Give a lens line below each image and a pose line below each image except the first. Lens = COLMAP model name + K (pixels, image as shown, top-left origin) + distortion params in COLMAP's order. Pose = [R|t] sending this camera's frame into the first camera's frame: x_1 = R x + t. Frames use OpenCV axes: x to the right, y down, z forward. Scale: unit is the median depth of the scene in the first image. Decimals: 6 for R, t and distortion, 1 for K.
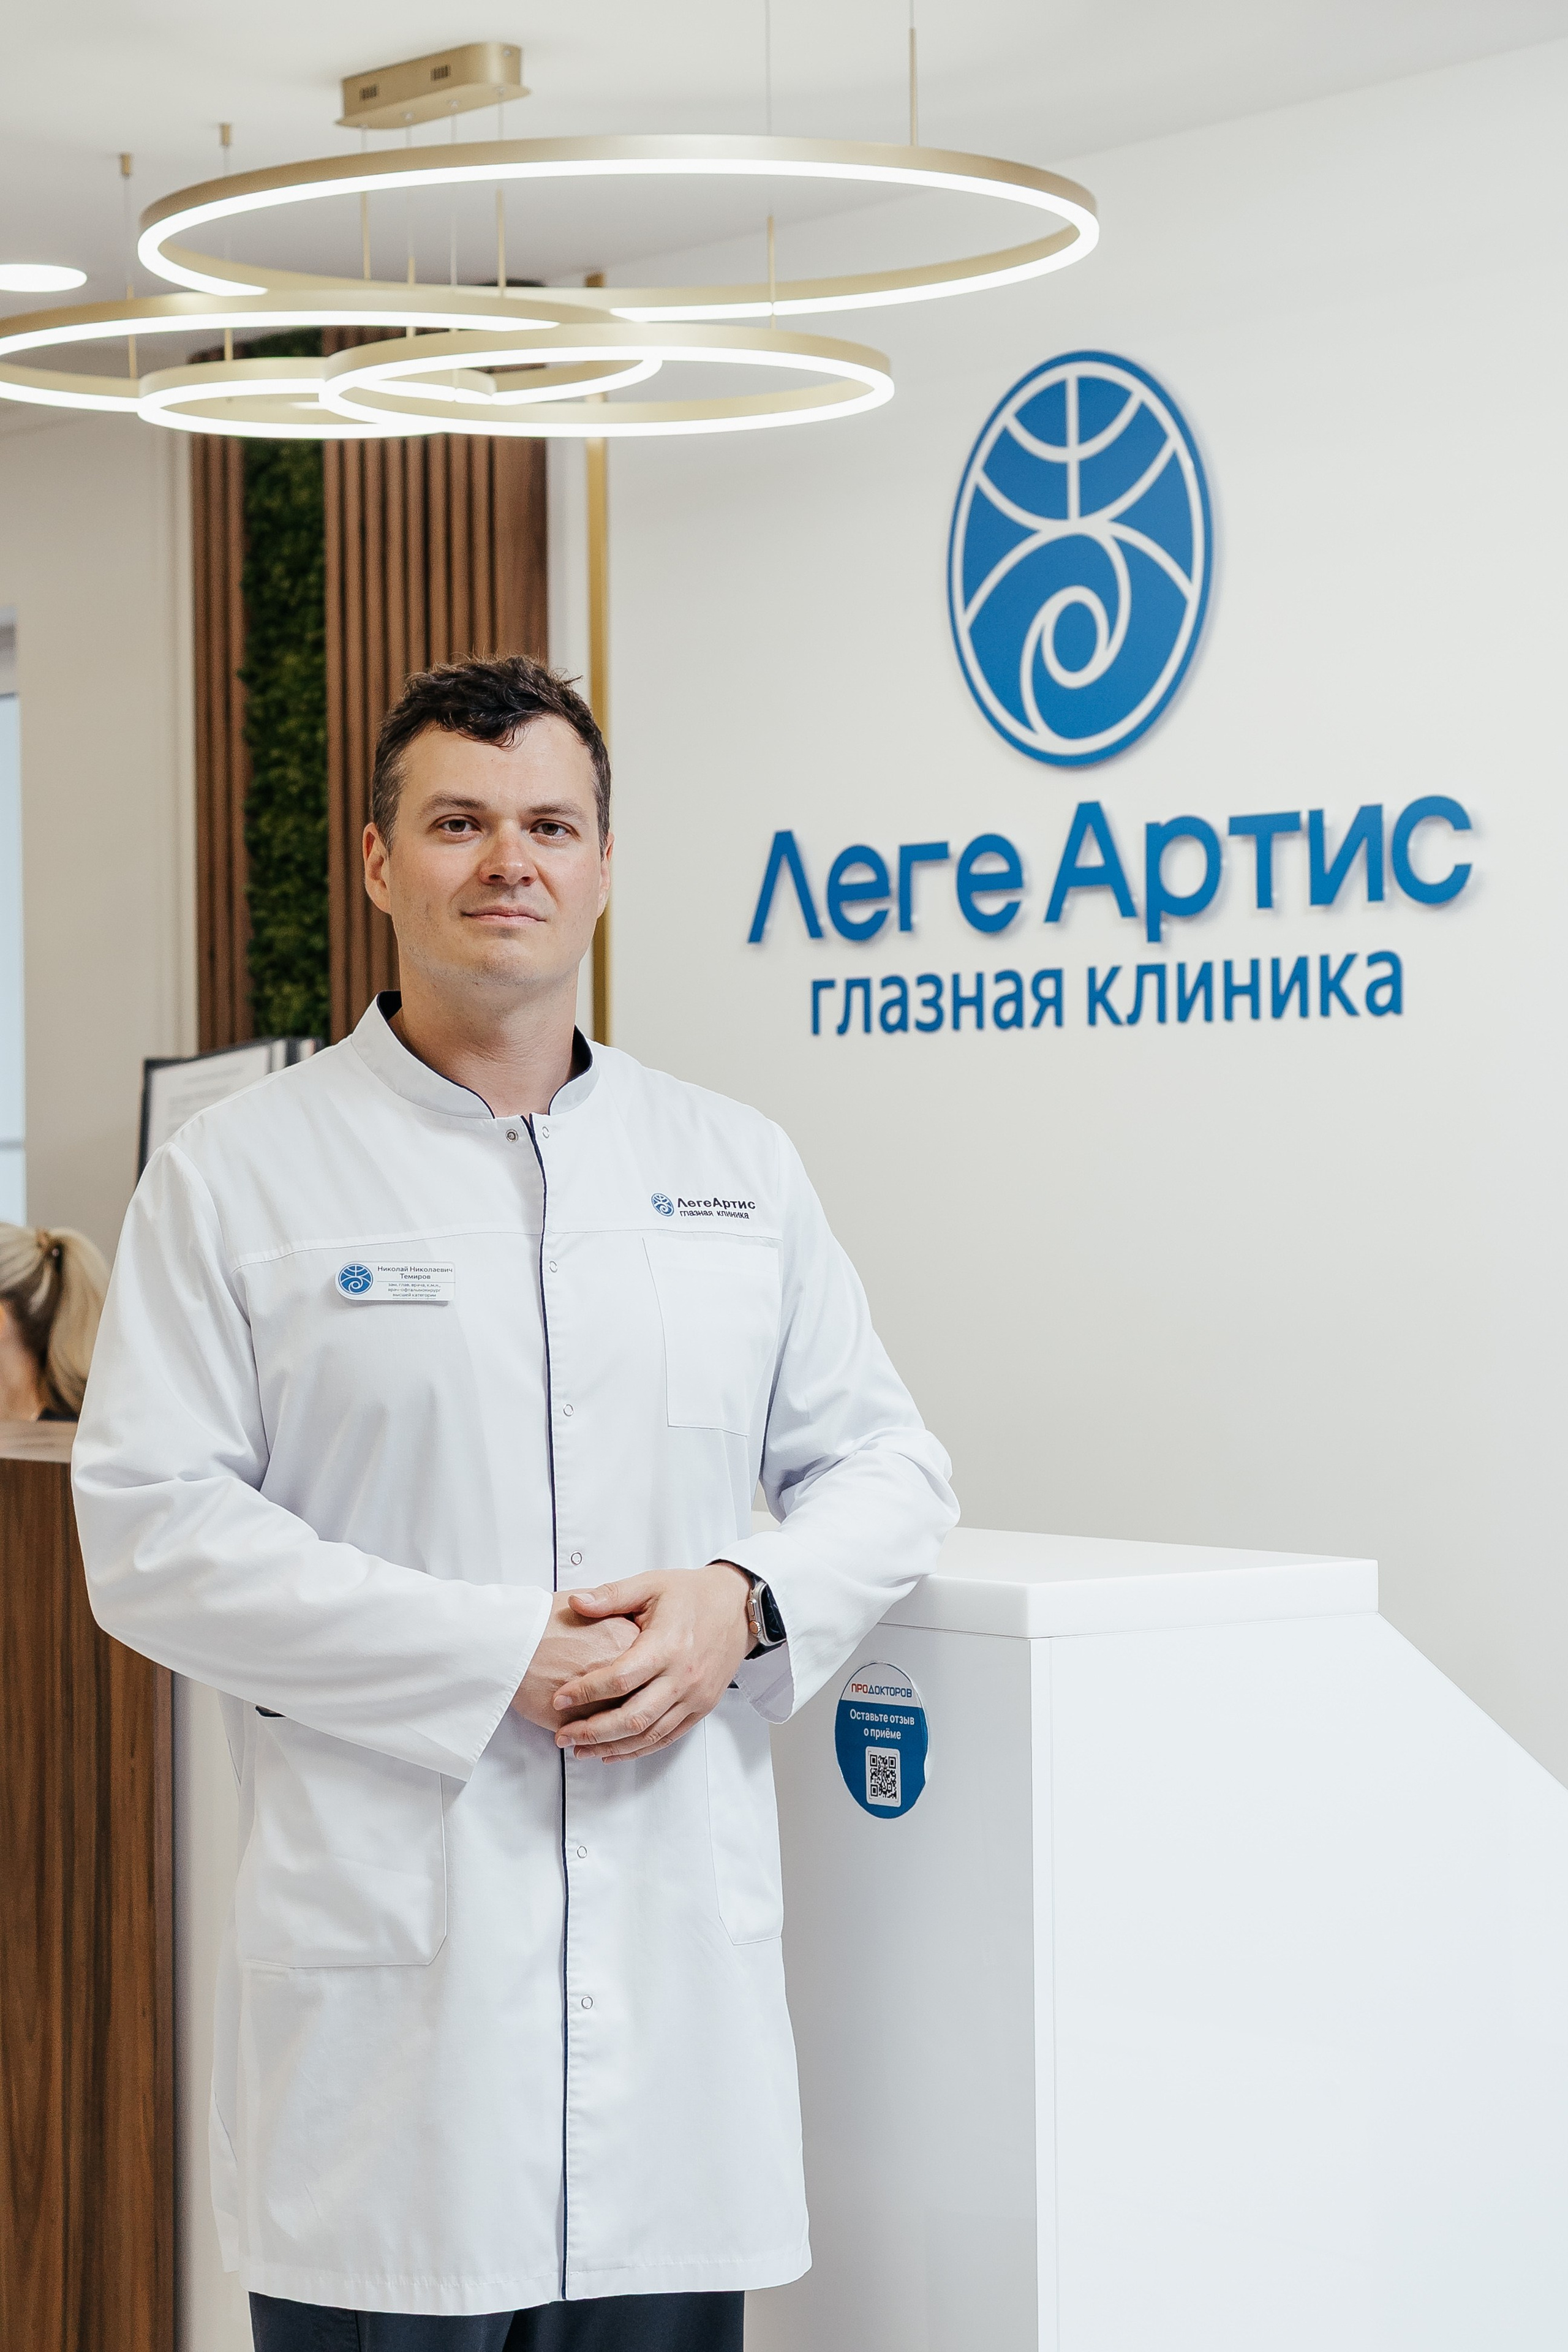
lens RADIAL K [[5319.0, 0, 784.0], [0, 5319.0, 1176.0], [0, 0, 1]] dist [0.146823, 0.507830]
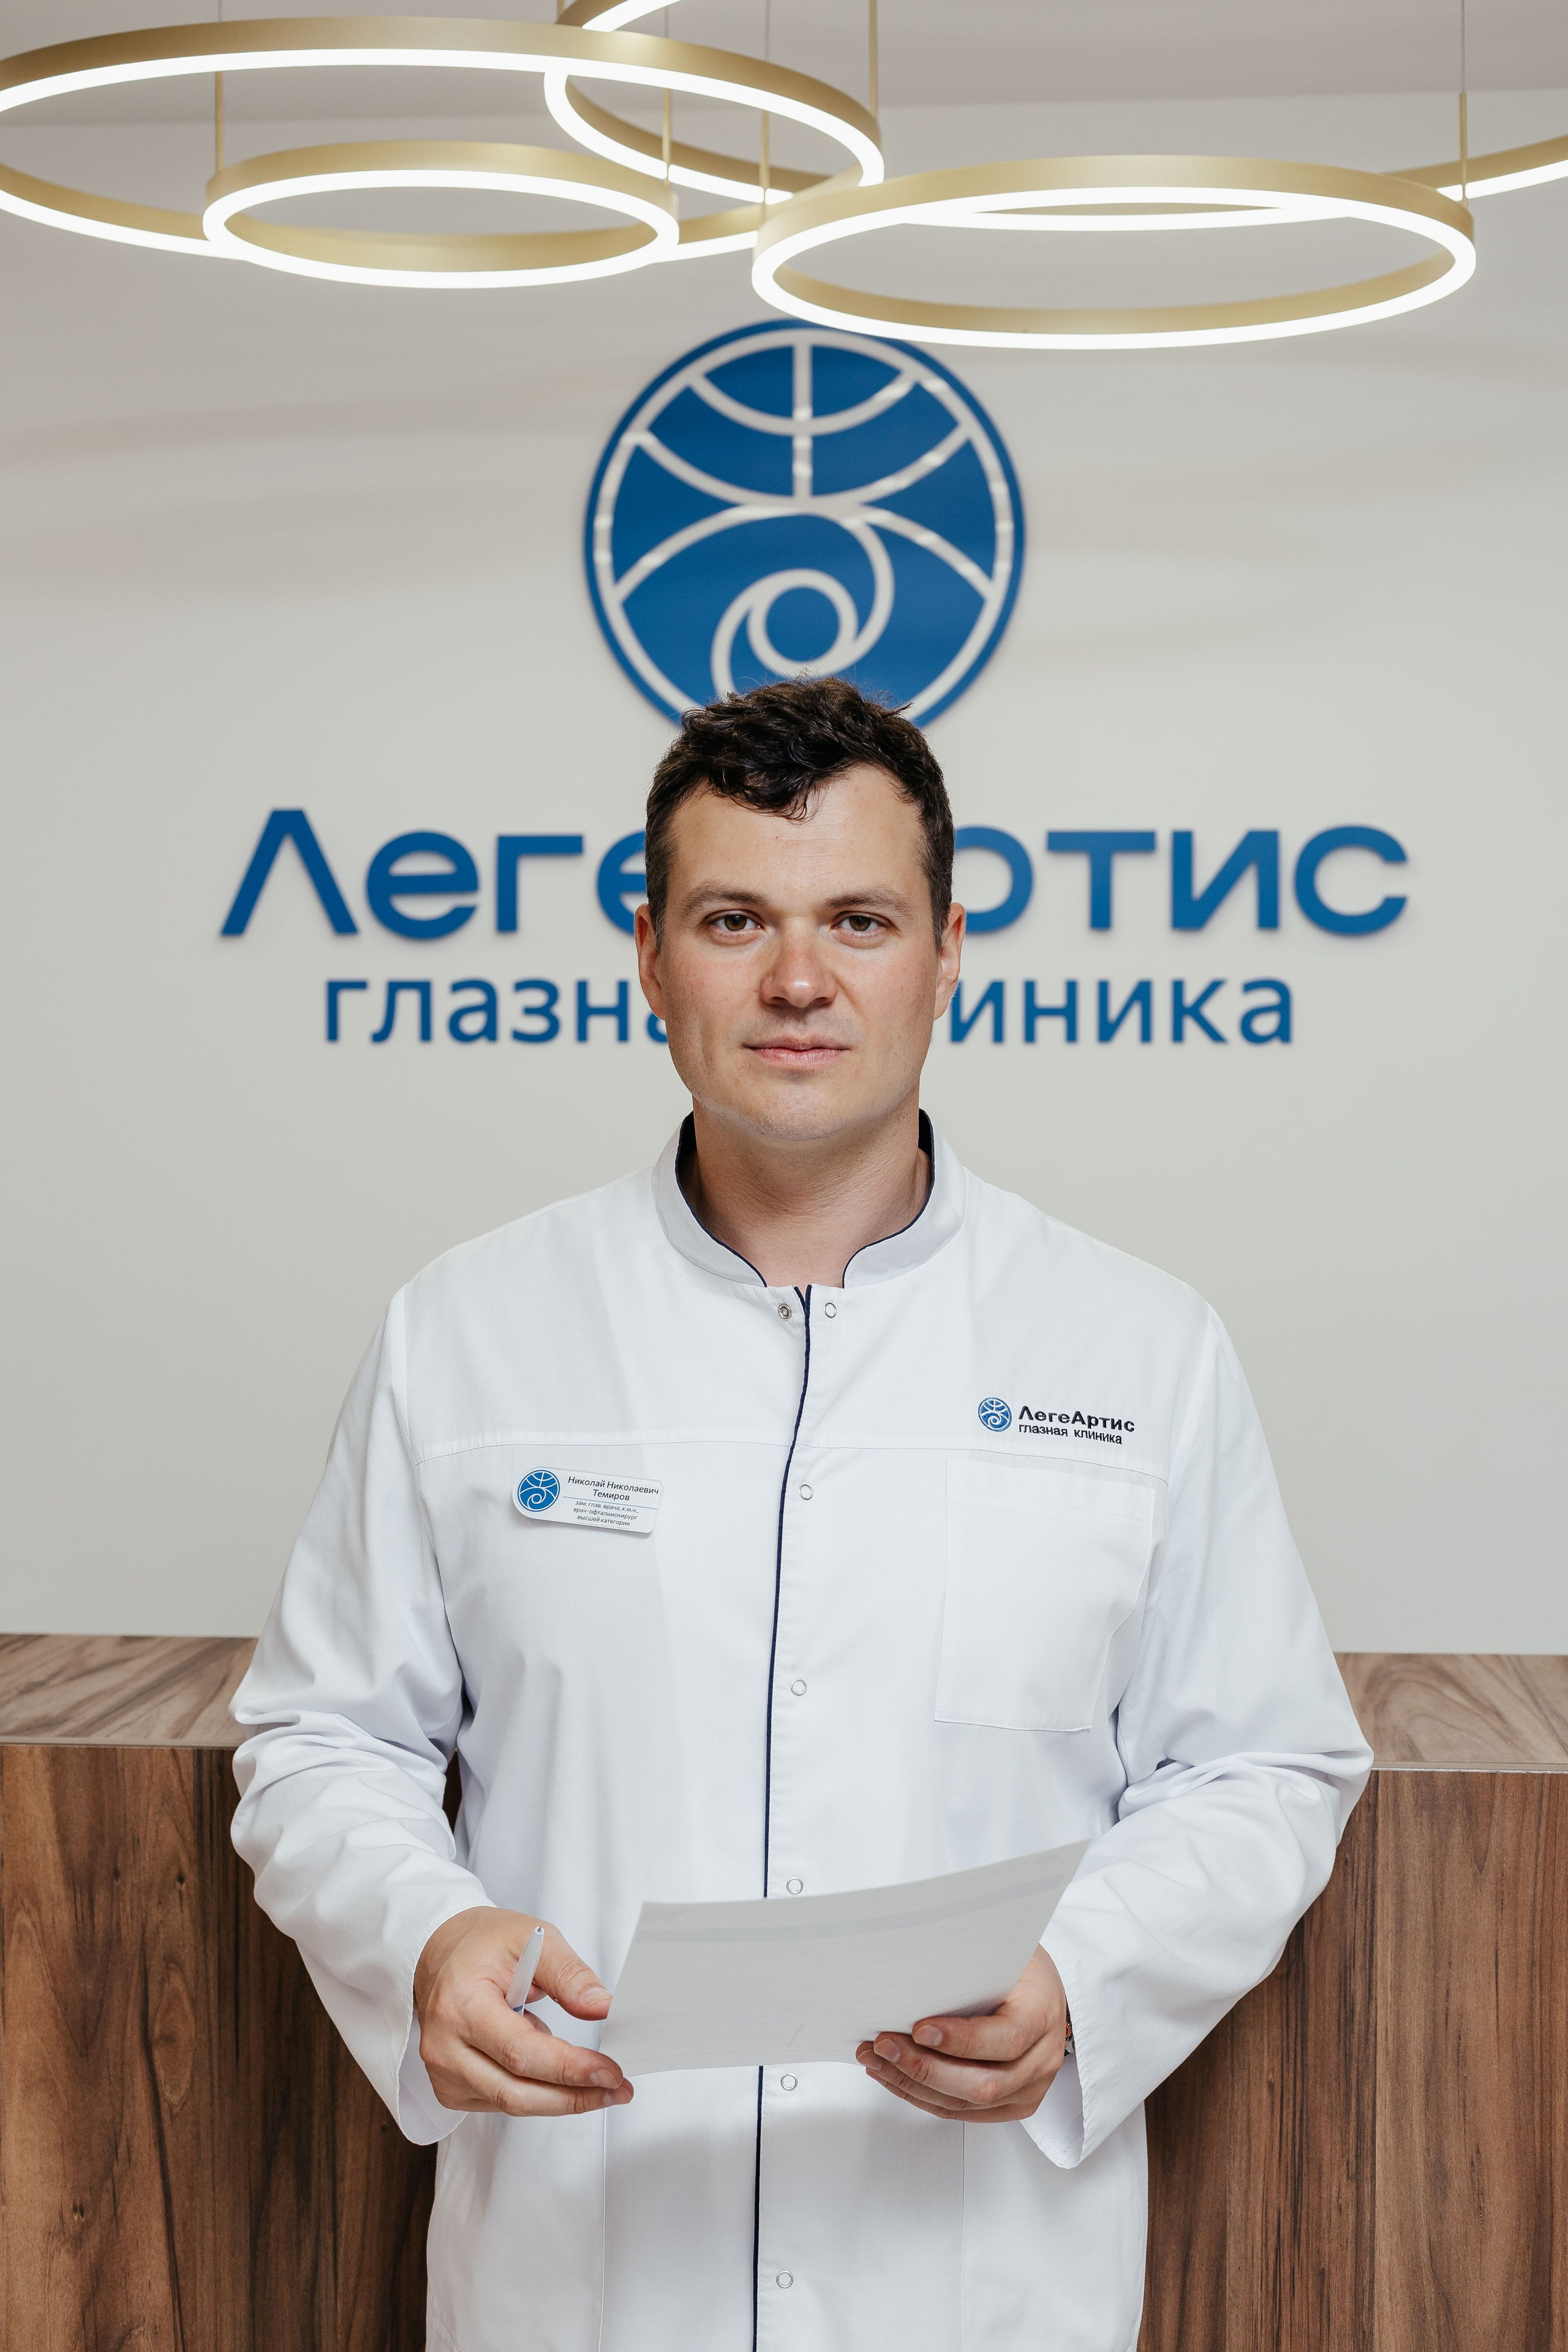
lens RADIAL K [[3406.4, 0, 784.0], [0, 3406.4, 1176.0], [0, 0, 1]] dist [-0.047546, 0.261883]
pose [[0.675140, -0.025753, 0.737240, -0.383018], [-0.001943, 0.999325, 0.036687, -0.026593], [-0.737687, -0.026201, 0.674635, 0.593995]]
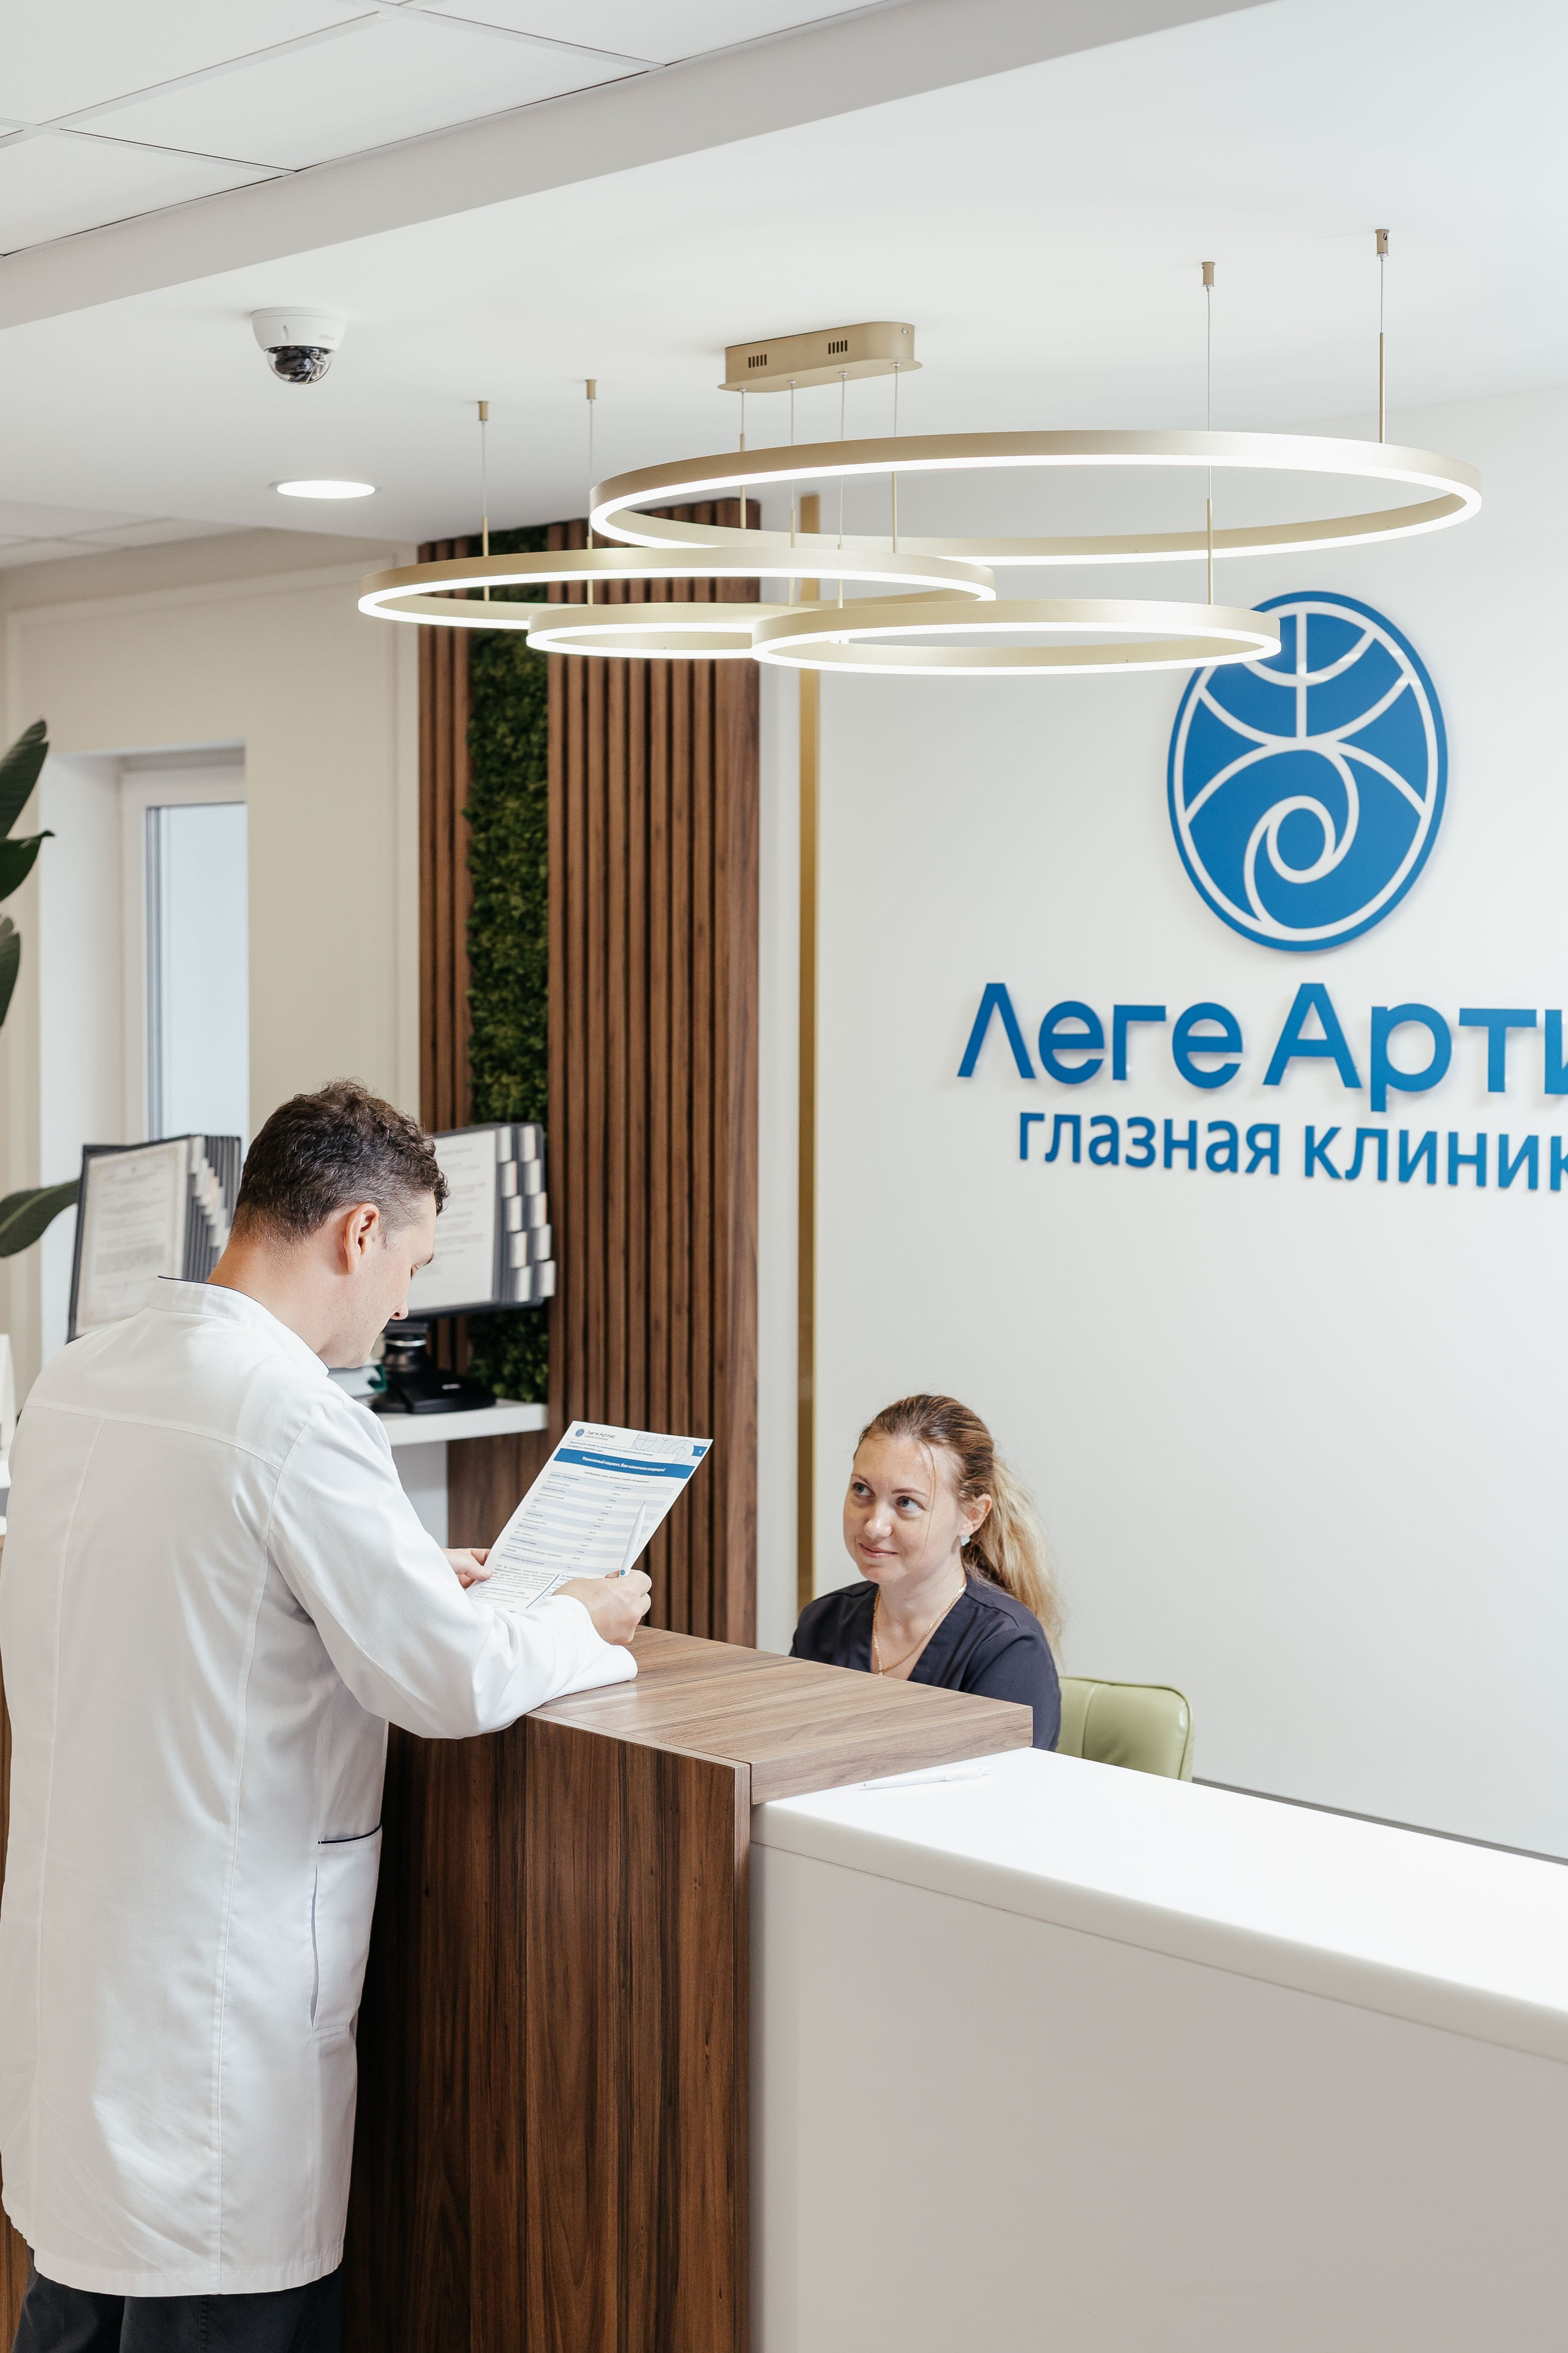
lens RADIAL K [[3483.5, 0, 784.0], [0, 3483.5, 1176.5], [0, 0, 1]] dist [-0.052089, 0.291017]
pose [[0.995660, 0.005526, 0.092904, -0.124277], [-0.010477, 0.998546, 0.052884, -0.066326], [-0.092477, -0.053628, 0.994270, 0.258292]]
